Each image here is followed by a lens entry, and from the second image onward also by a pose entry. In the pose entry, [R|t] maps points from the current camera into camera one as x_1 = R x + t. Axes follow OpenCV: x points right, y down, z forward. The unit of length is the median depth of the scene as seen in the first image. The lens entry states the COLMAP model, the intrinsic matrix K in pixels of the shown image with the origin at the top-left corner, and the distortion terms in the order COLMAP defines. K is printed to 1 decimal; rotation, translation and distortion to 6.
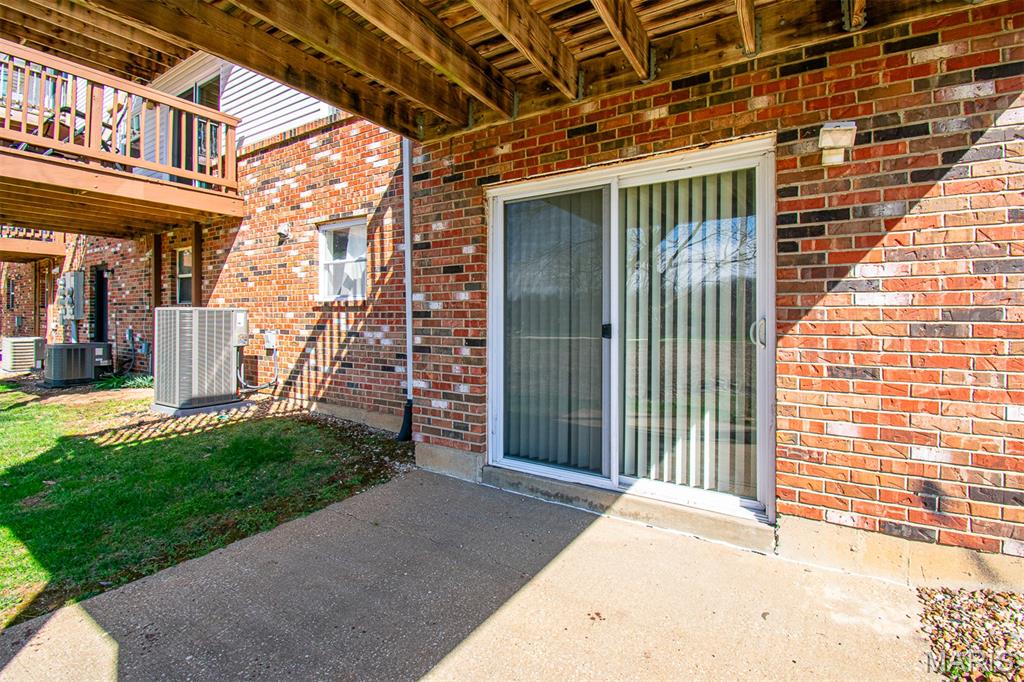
lens RADIAL K [[467.7, 0, 511.4], [0, 467.7, 316.6], [0, 0, 1]] dist [0.011500, -0.021967]
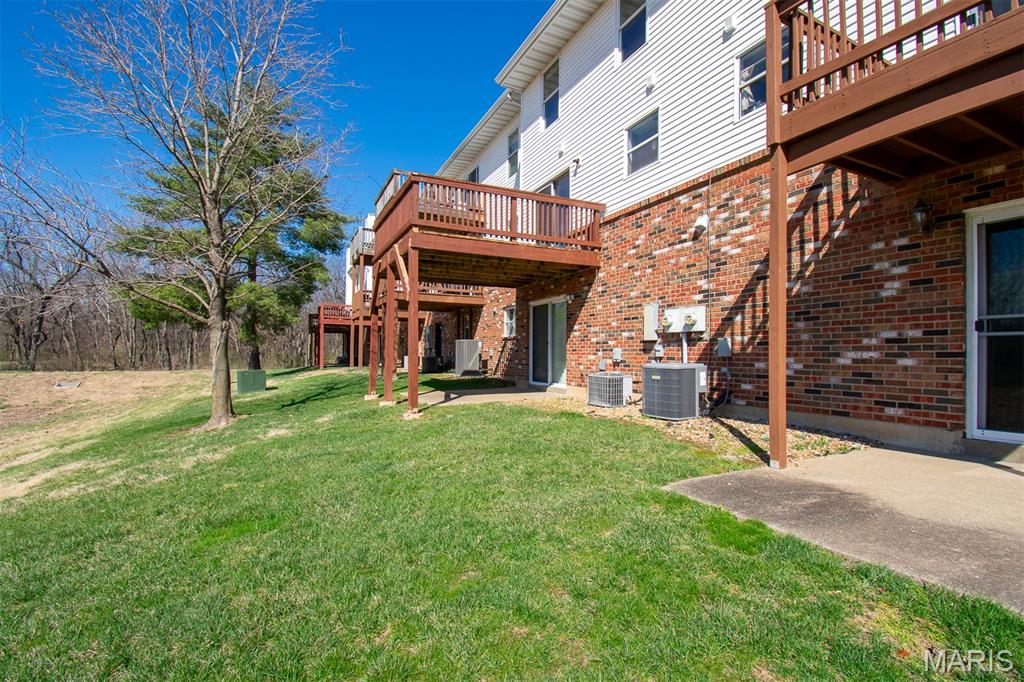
lens RADIAL K [[481.7, 0, 520.9], [0, 481.7, 332.6], [0, 0, 1]] dist [0.016310, -0.028671]
pose [[0.854496, -0.020043, -0.519072, 1.199483], [-0.004634, 0.998921, -0.046201, 0.074810], [0.519438, 0.041884, 0.853481, -1.413106]]
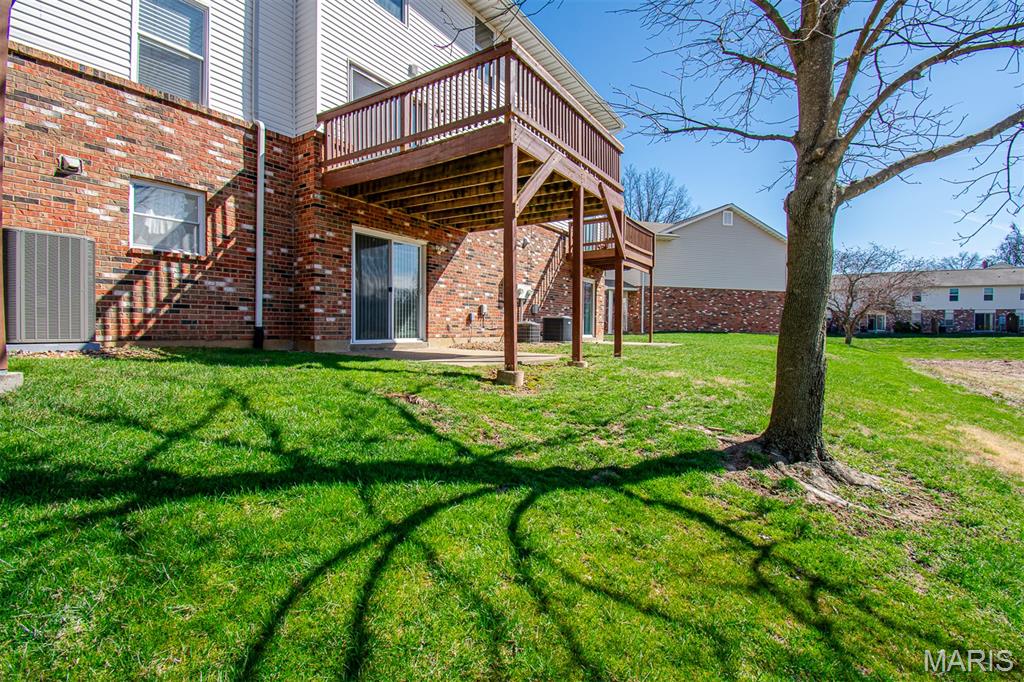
lens RADIAL K [[481.7, 0, 520.9], [0, 481.7, 332.6], [0, 0, 1]] dist [0.016310, -0.028671]
pose [[-0.015566, -0.008999, 0.999838, -1.720014], [-0.008677, 0.999923, 0.008865, 0.162056], [-0.999841, -0.008538, -0.015643, 0.136342]]
